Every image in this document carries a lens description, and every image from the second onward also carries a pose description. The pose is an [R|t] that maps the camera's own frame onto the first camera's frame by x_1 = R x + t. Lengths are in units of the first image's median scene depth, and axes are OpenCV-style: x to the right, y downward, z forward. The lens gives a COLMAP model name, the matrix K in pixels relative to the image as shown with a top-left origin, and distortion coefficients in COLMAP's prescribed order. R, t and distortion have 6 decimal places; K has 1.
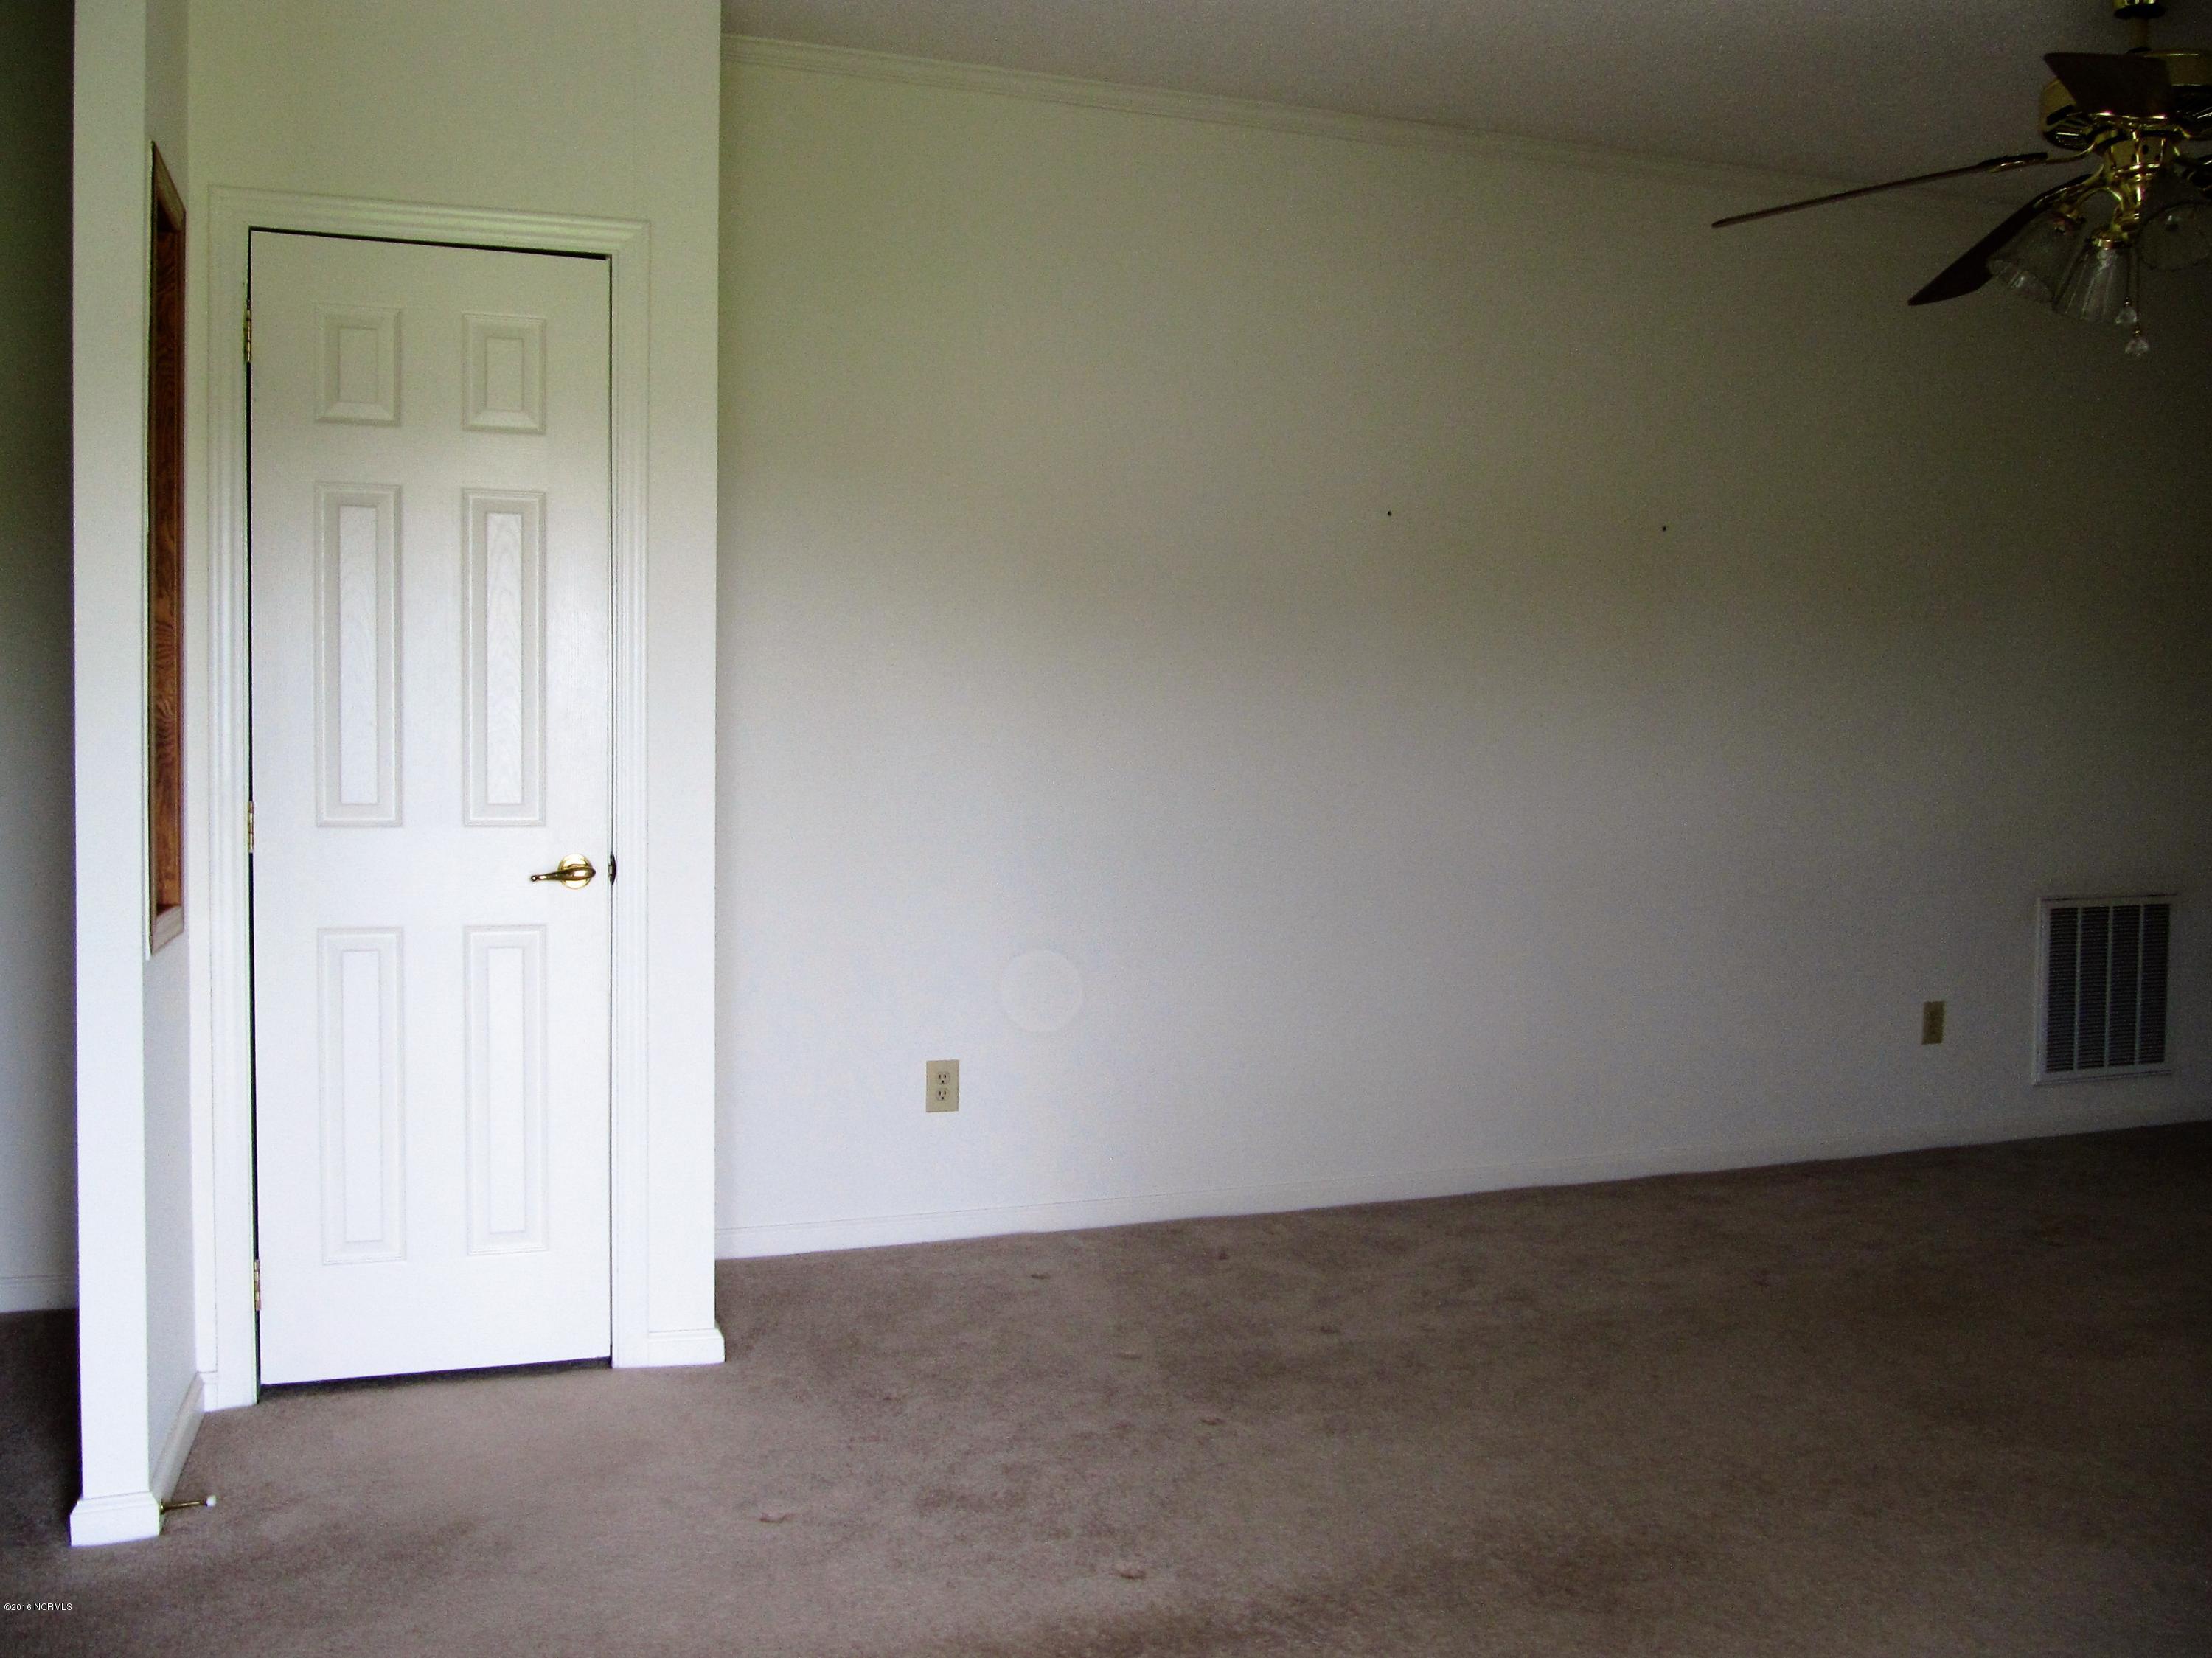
lens RADIAL K [[1862.3, 0, 1106.0], [0, 1862.3, 829.0], [0, 0, 1]] dist [-0.047705, 0.000800]
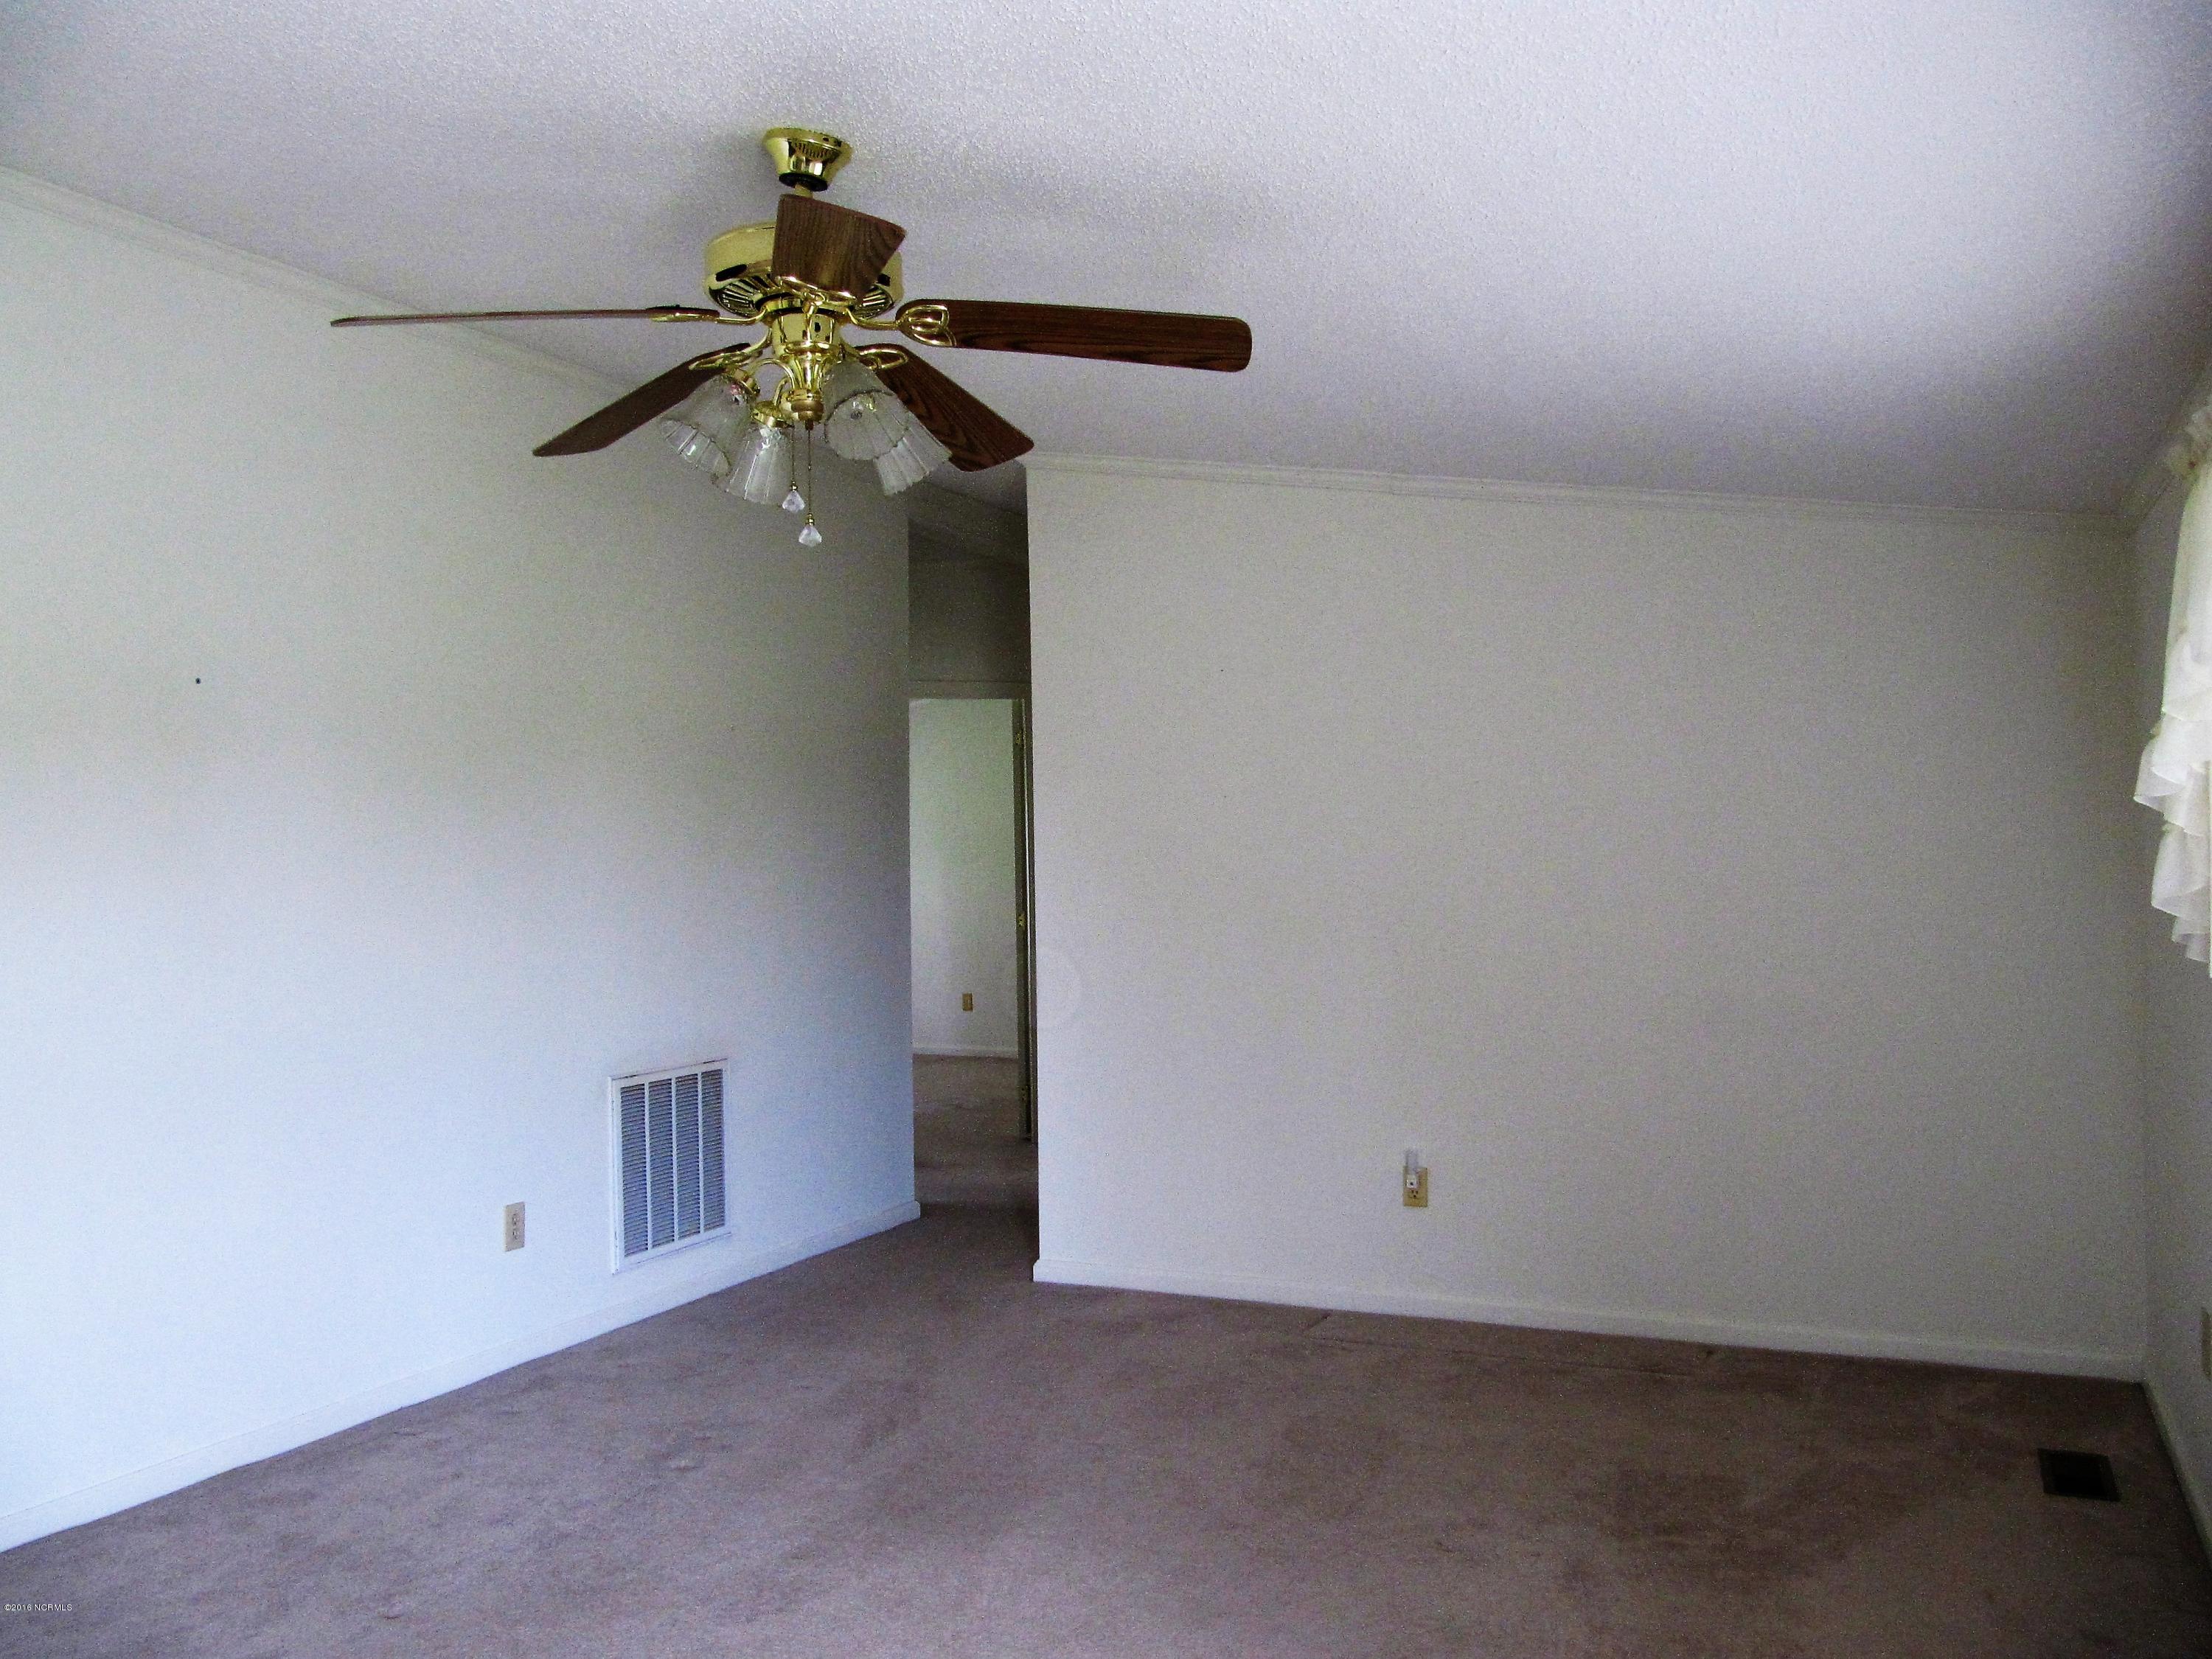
lens RADIAL K [[1828.1, 0, 1105.7], [0, 1828.1, 855.9], [0, 0, 1]] dist [-0.006414, 0.000334]
pose [[0.688438, -0.015117, 0.725138, -0.012699], [0.053271, 0.998136, -0.029766, -0.062986], [-0.723336, 0.059121, 0.687960, 0.250980]]
